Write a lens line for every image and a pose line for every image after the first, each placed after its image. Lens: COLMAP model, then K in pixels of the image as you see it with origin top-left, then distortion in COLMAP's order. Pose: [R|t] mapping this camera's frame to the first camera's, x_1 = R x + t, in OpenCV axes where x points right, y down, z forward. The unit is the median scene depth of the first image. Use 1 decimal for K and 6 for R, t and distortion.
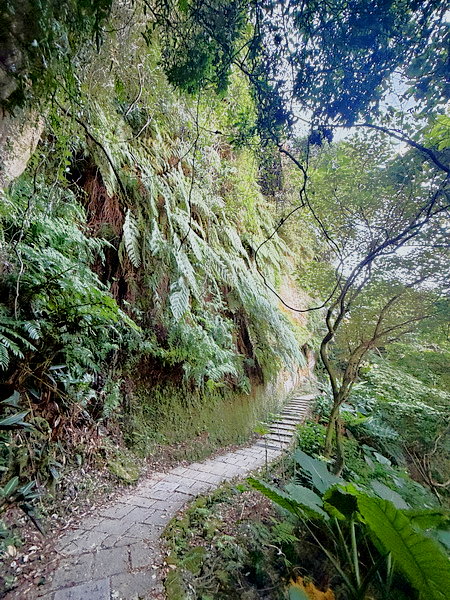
lens RADIAL K [[237.1, 0, 225.4], [0, 237.1, 298.3], [0, 0, 1]] dist [-0.001887, 0.000834]
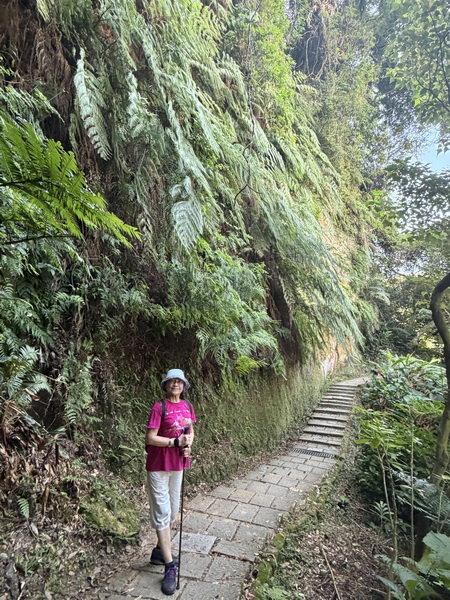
lens RADIAL K [[322.1, 0, 227.3], [0, 322.1, 297.3], [0, 0, 1]] dist [-0.000052, -0.000692]
pose [[0.999626, -0.019918, 0.018762, -0.113434], [0.017383, 0.991785, 0.126732, 0.095016], [-0.021132, -0.126359, 0.991759, 0.219907]]
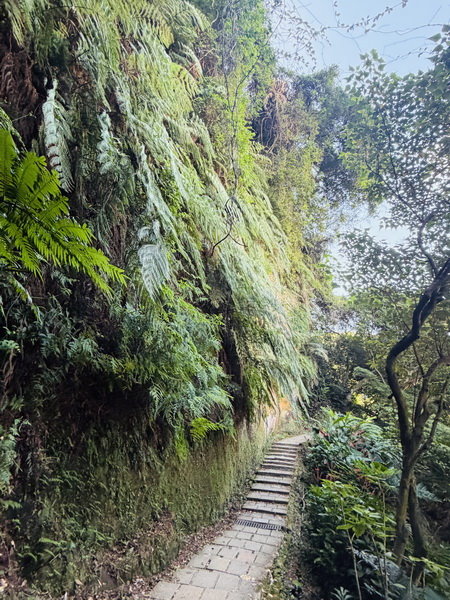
lens RADIAL K [[322.1, 0, 228.5], [0, 322.1, 295.8], [0, 0, 1]] dist [-0.000052, -0.000692]
pose [[0.977329, 0.064964, 0.201511, -0.163171], [-0.059816, 0.997711, -0.031537, 0.089689], [-0.203099, 0.018769, 0.978978, 0.272520]]
